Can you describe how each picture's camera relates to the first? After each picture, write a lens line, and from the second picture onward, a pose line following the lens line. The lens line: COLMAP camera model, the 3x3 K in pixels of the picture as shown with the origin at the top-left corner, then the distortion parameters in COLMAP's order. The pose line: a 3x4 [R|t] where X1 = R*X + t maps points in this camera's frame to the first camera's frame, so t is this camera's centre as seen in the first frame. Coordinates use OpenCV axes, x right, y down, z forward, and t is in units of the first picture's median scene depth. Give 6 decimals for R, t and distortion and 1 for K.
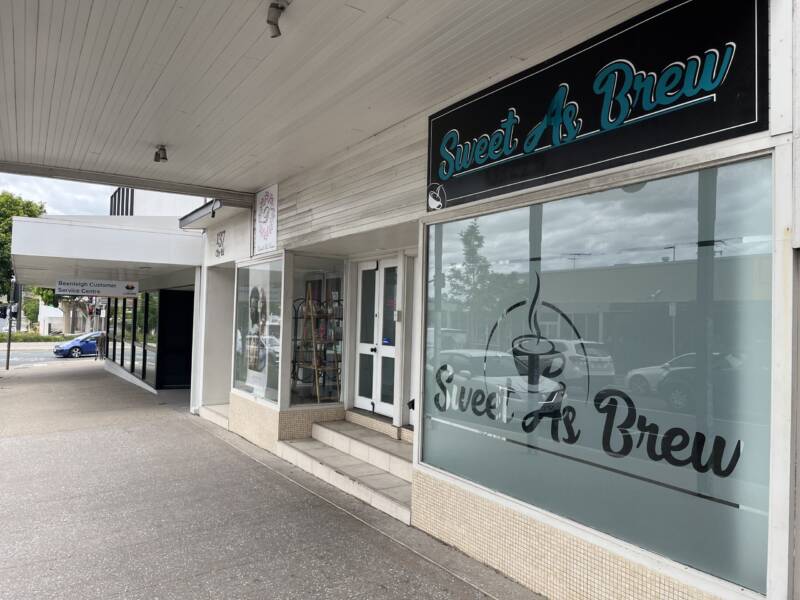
lens RADIAL K [[598.2, 0, 405.7], [0, 598.2, 298.3], [0, 0, 1]] dist [0.047891, -0.012694]
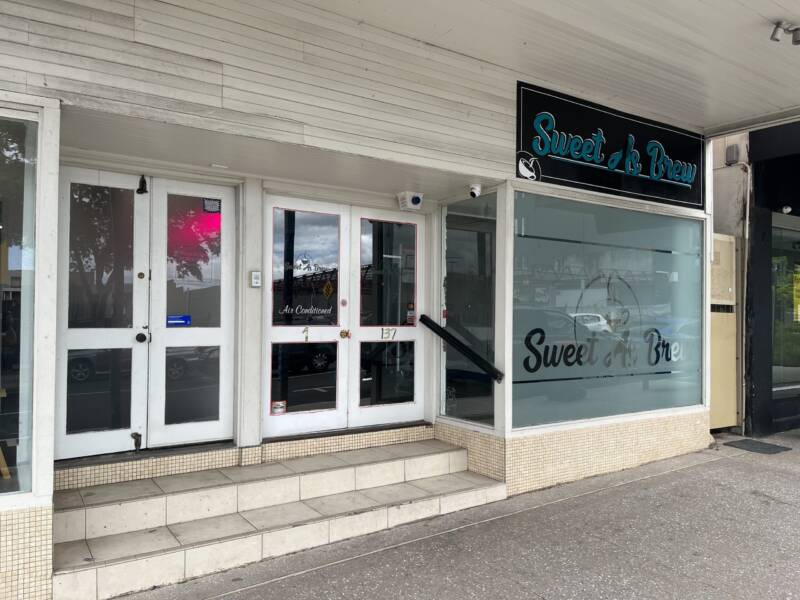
lens RADIAL K [[598.2, 0, 401.7], [0, 598.2, 304.8], [0, 0, 1]] dist [0.047891, -0.012694]
pose [[-0.018971, -0.002571, 0.999817, -0.984980], [-0.036299, 0.999339, 0.001881, 0.074274], [-0.999161, -0.036257, -0.019052, 1.238180]]
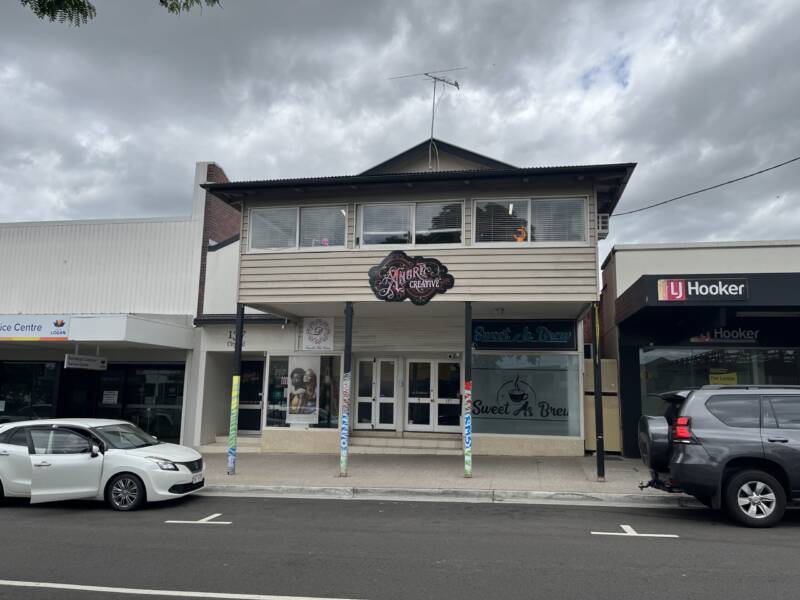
lens RADIAL K [[598.2, 0, 397.6], [0, 598.2, 297.6], [0, 0, 1]] dist [0.047891, -0.012694]
pose [[0.691772, 0.098765, 0.715330, -2.511132], [-0.023098, 0.993122, -0.114783, -0.051661], [-0.721747, 0.062881, 0.689295, -0.906065]]
